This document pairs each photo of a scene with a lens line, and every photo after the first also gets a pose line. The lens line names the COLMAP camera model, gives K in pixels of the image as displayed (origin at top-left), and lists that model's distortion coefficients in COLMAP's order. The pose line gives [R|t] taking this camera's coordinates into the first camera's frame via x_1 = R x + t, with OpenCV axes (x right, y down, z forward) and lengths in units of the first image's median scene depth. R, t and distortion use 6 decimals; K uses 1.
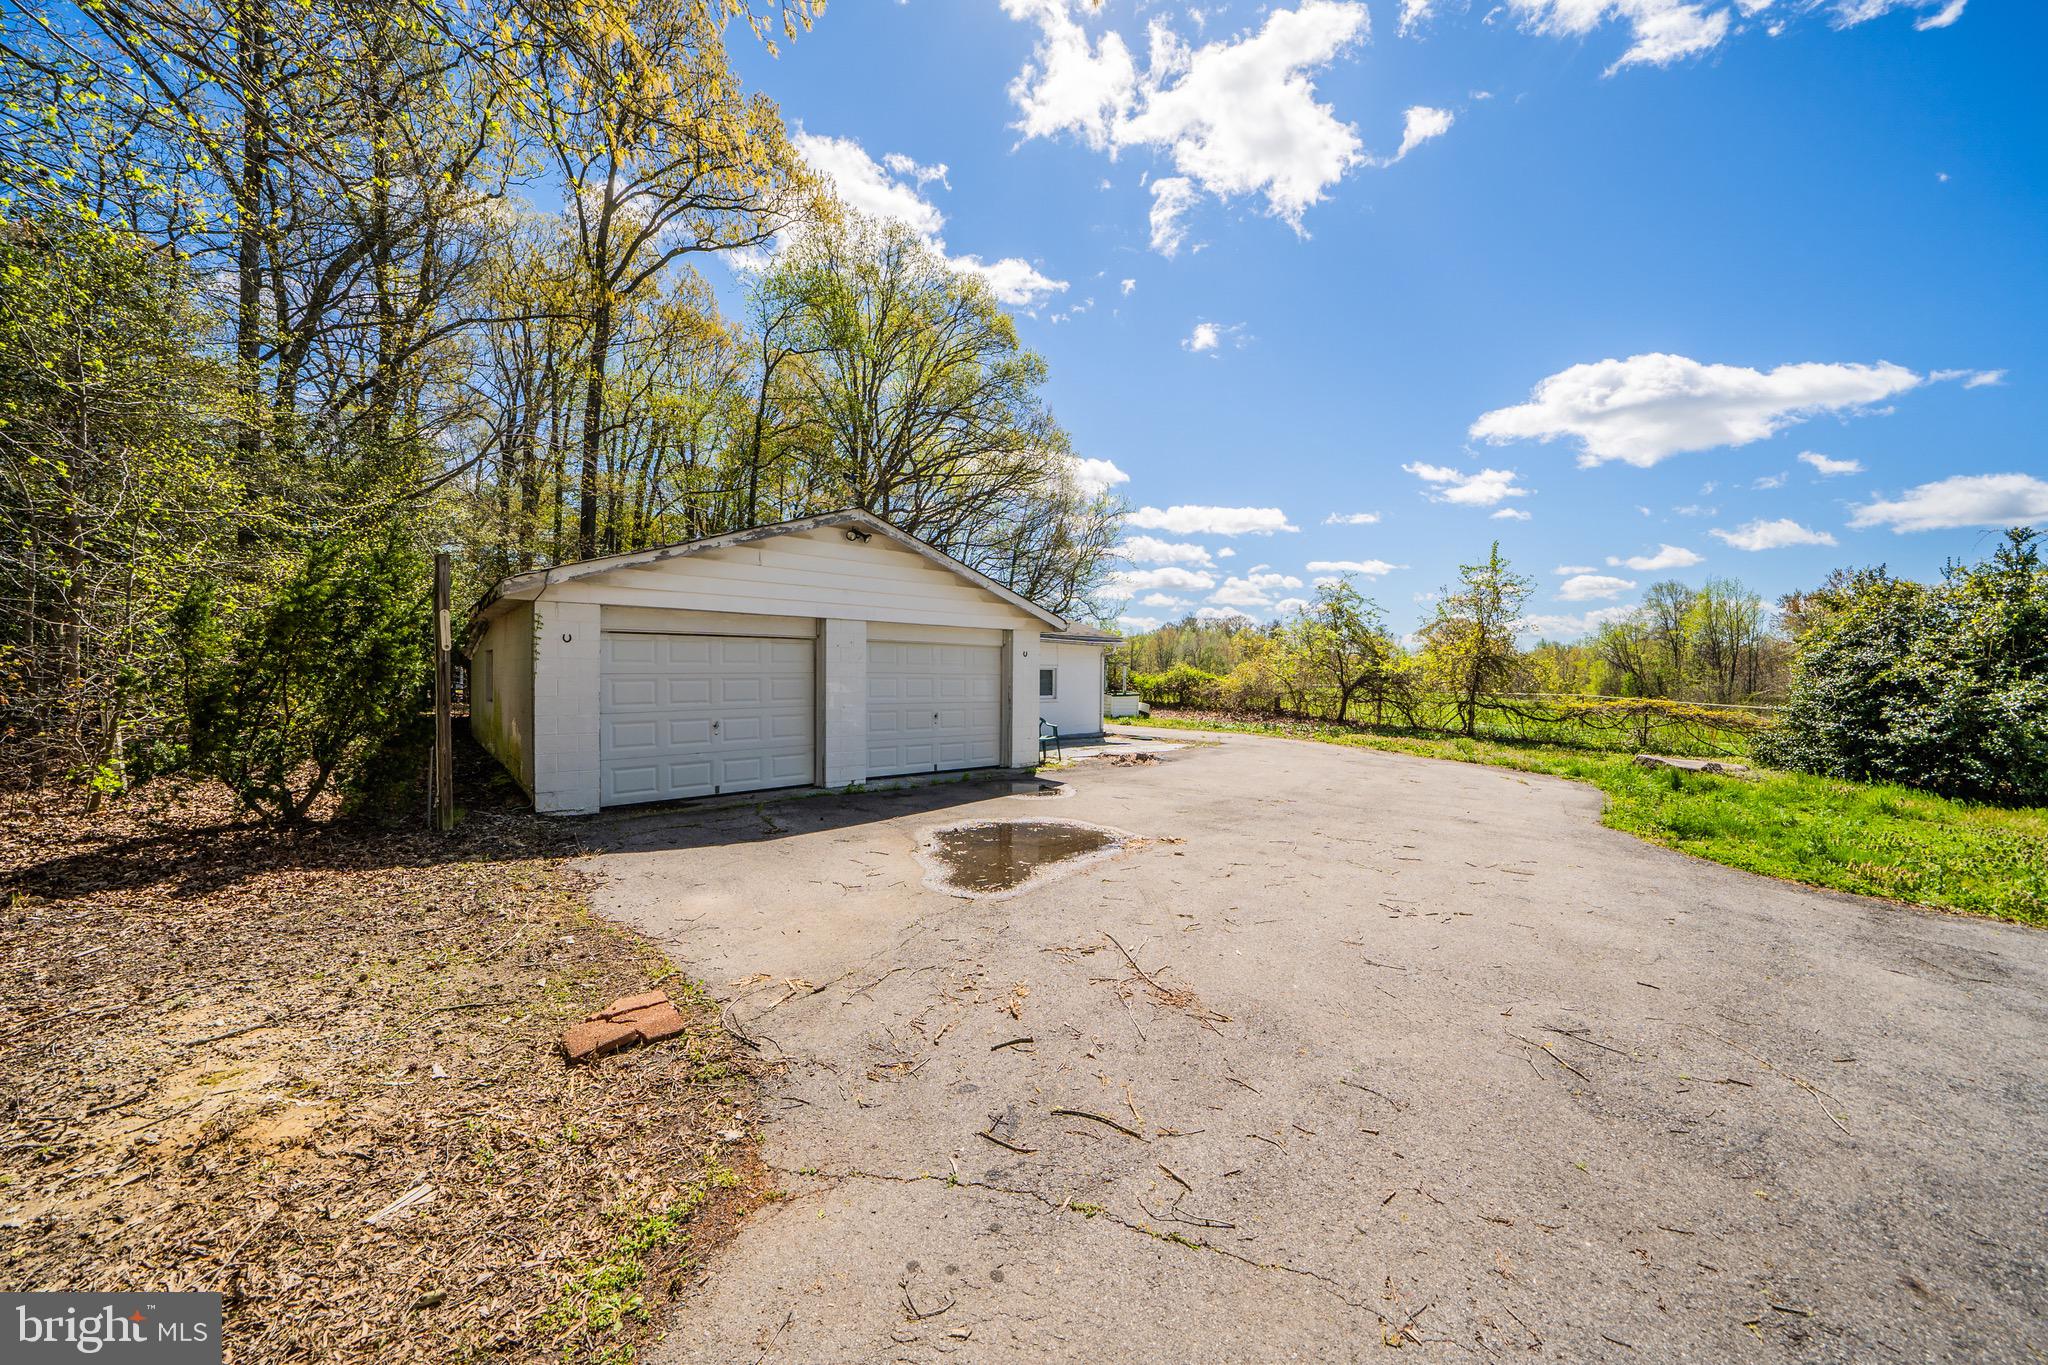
lens RADIAL K [[719.7, 0, 1031.8], [0, 719.7, 684.7], [0, 0, 1]] dist [-0.013971, -0.000365]
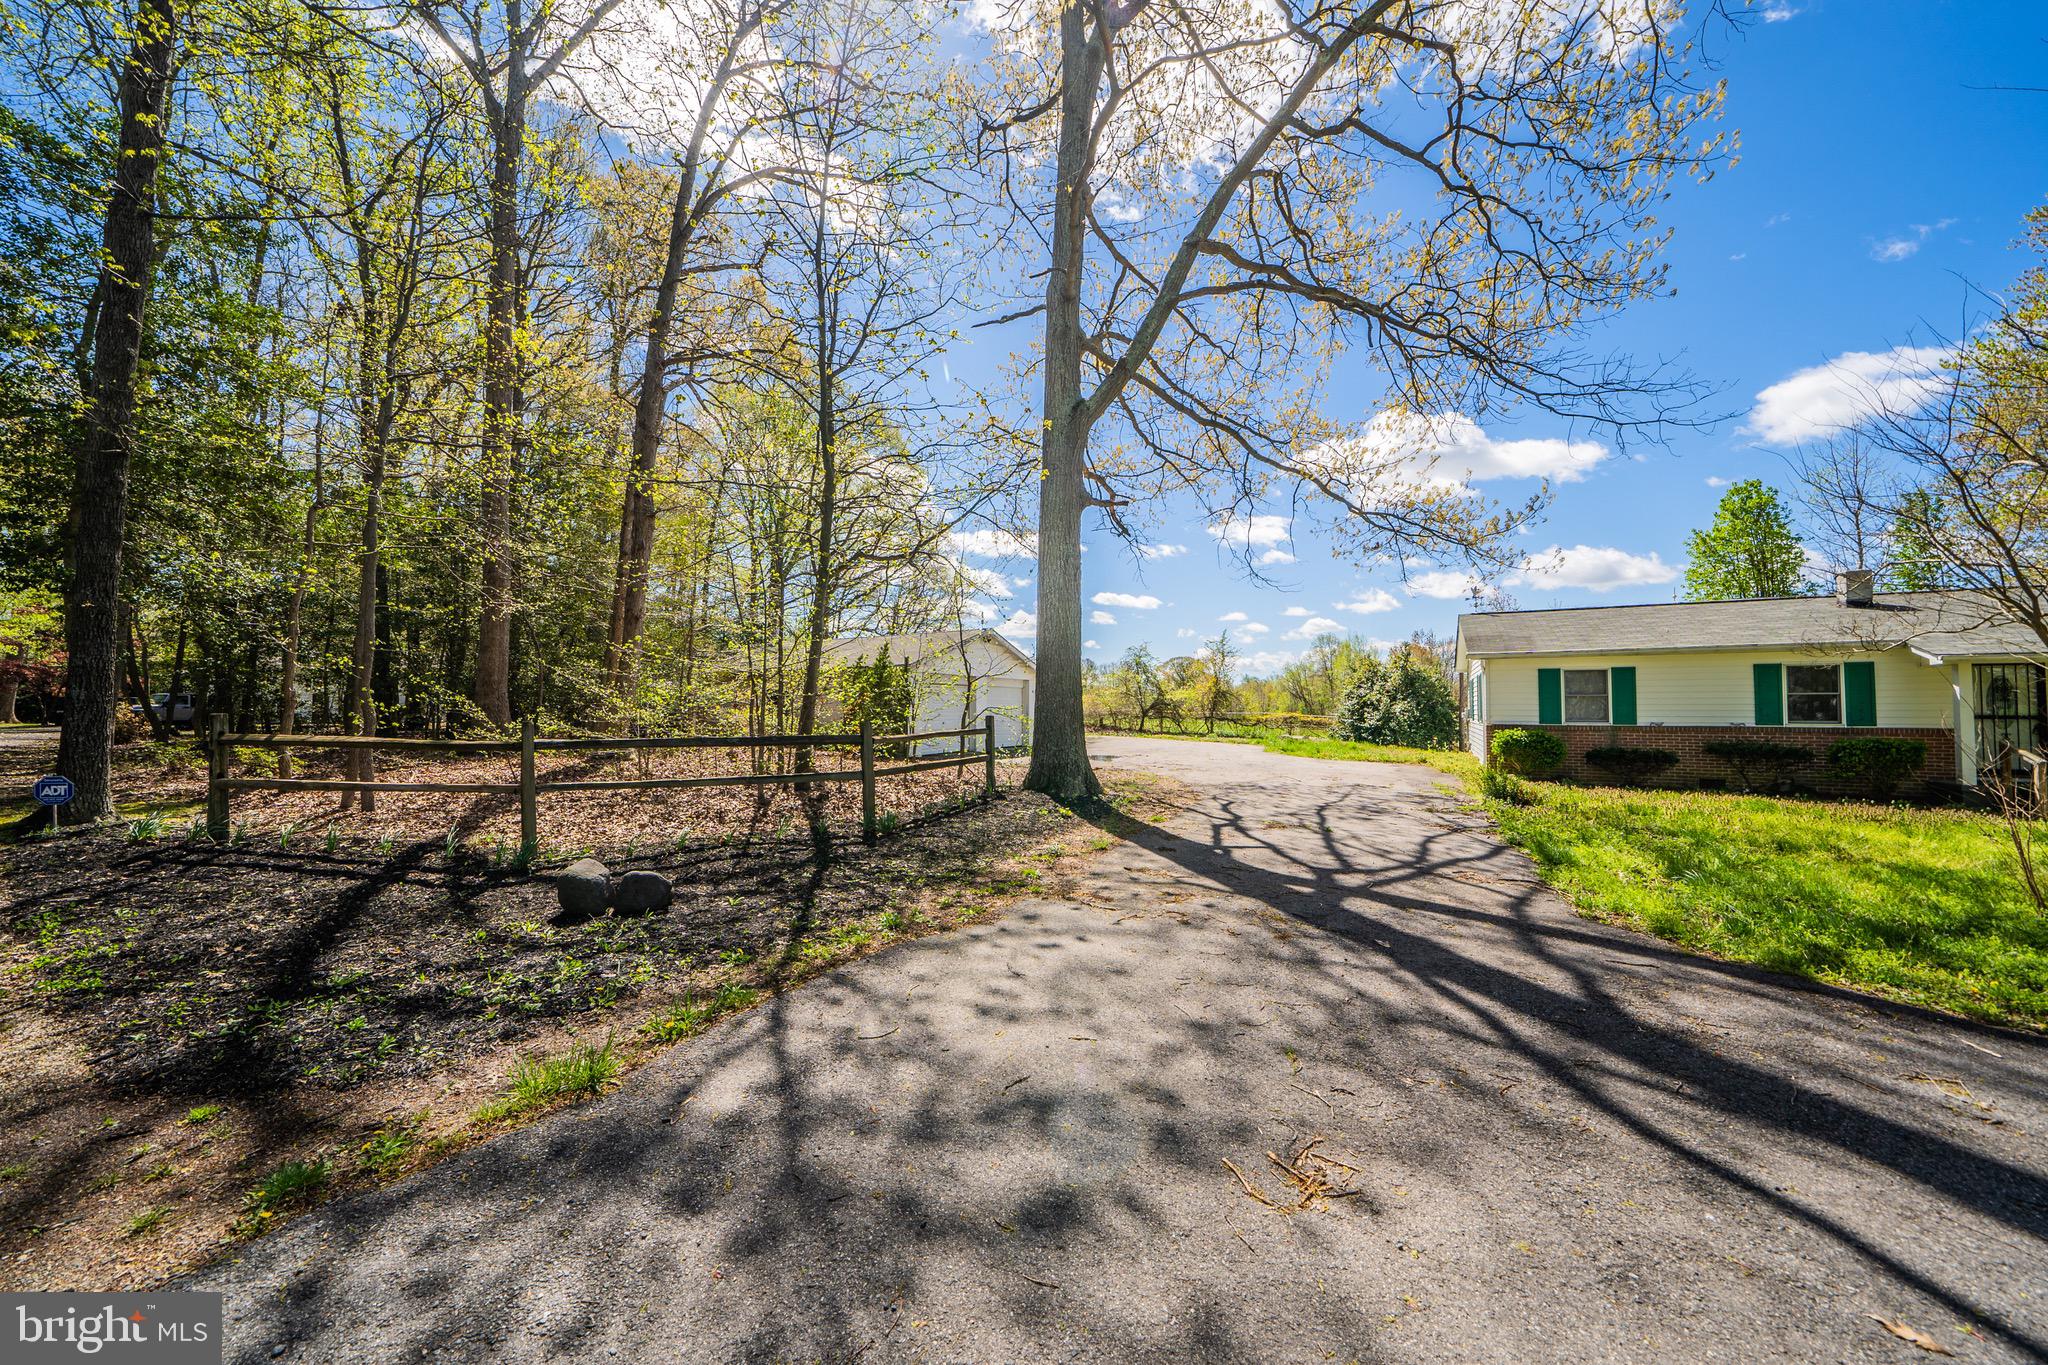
lens RADIAL K [[719.7, 0, 1015.9], [0, 719.7, 674.6], [0, 0, 1]] dist [-0.013971, -0.000365]
pose [[0.953319, 0.005216, 0.301921, -0.703200], [0.012598, 0.998293, -0.057023, 0.026838], [-0.301703, 0.058164, 0.951626, -1.005920]]
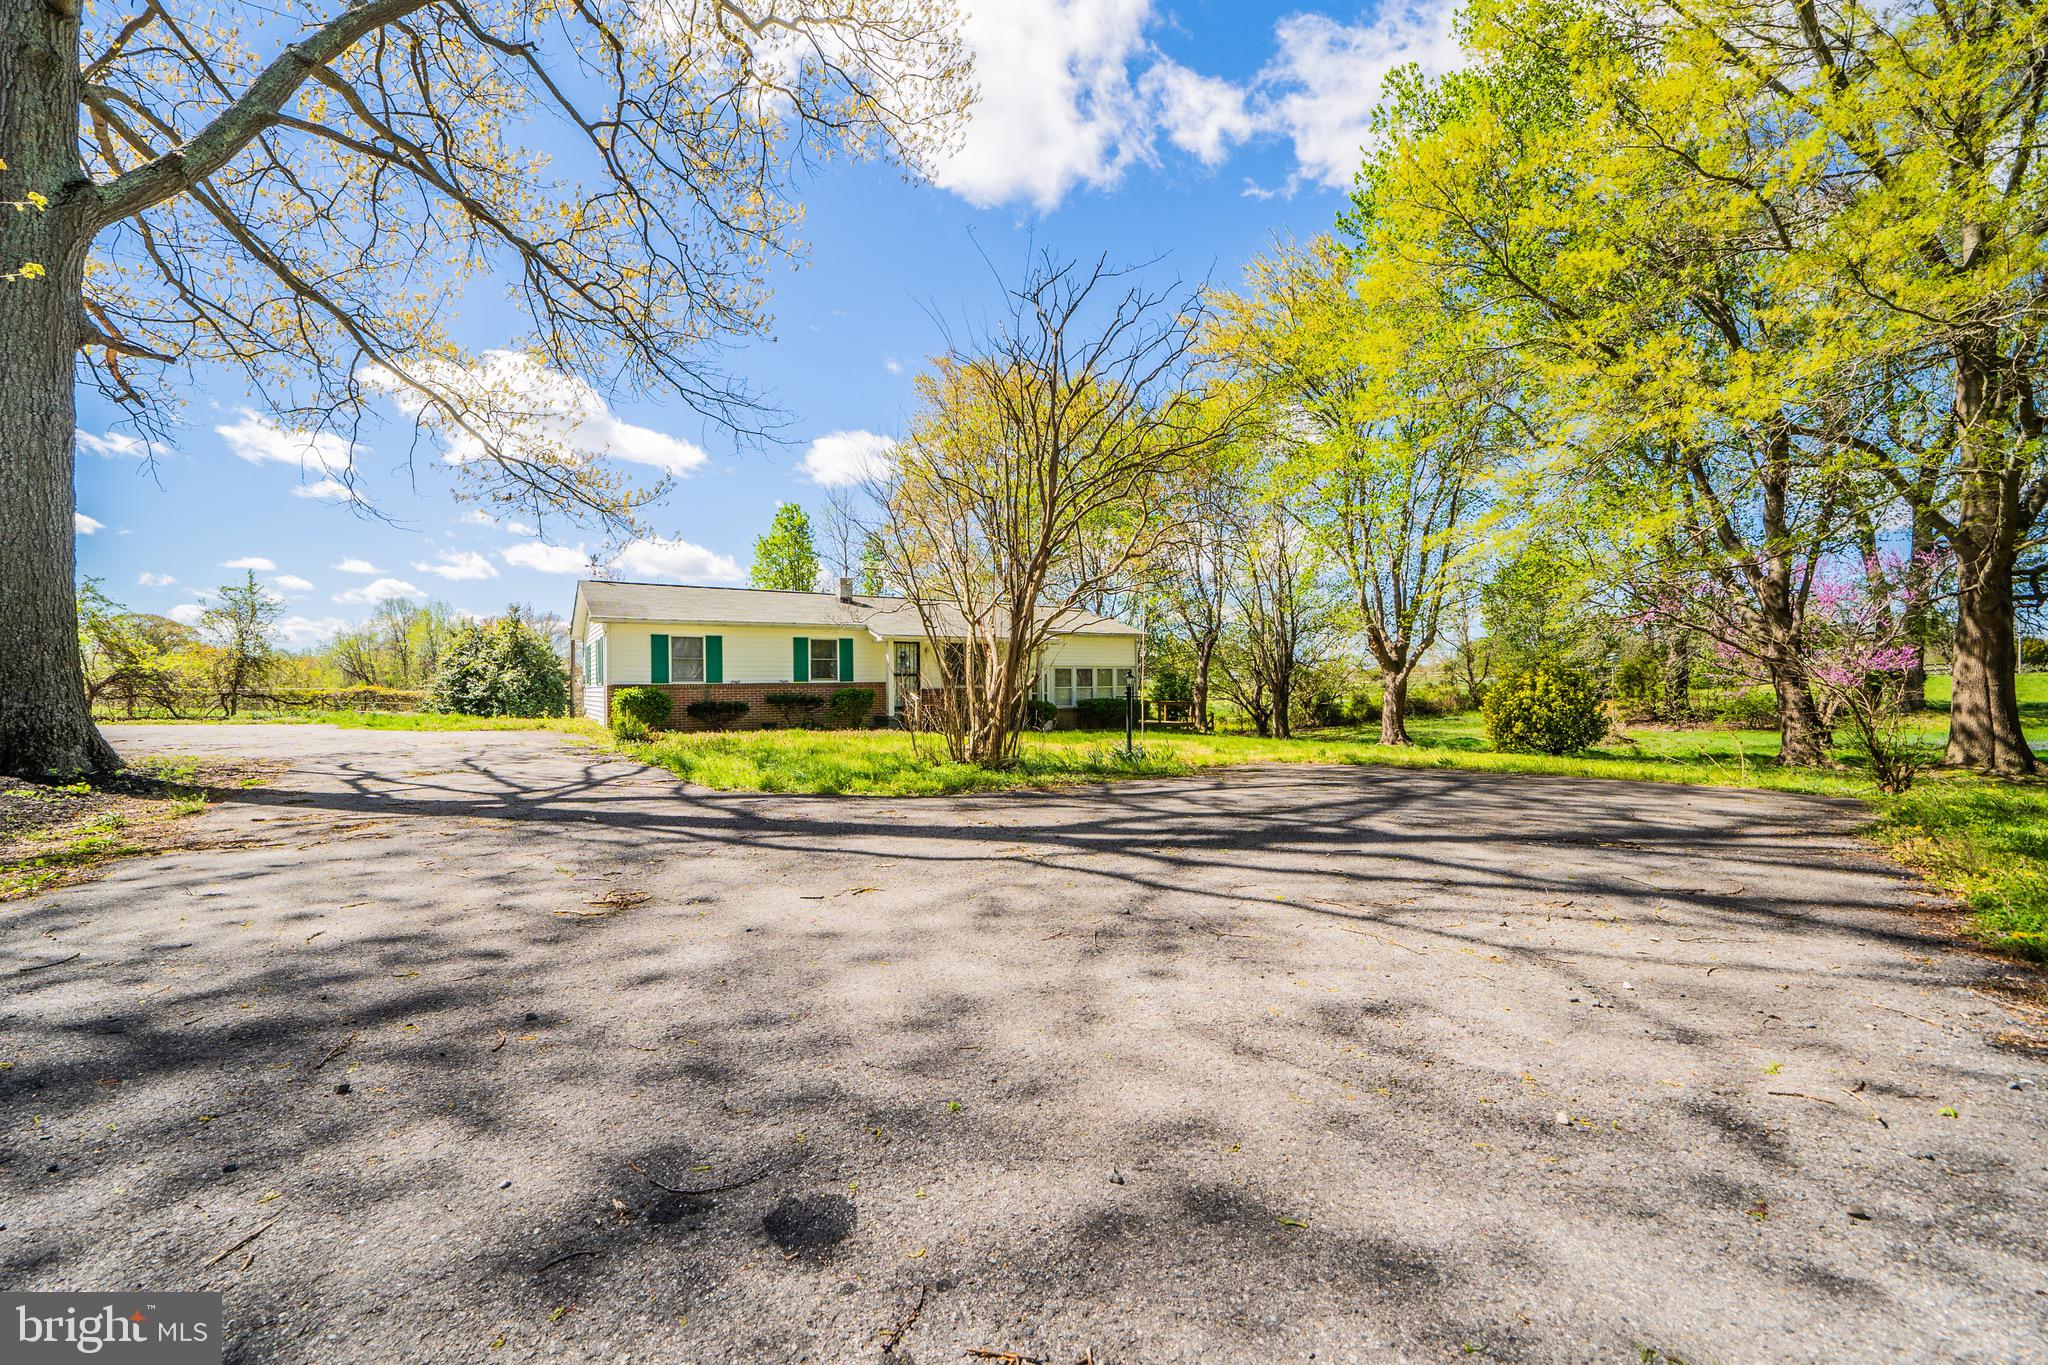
lens RADIAL K [[772.4, 0, 1014.6], [0, 772.4, 670.9], [0, 0, 1]] dist [-0.029302, 0.000048]
pose [[0.163968, 0.005763, 0.986449, -0.826098], [0.028972, 0.999523, -0.010655, 0.068083], [-0.986040, 0.030326, 0.163723, -1.037366]]
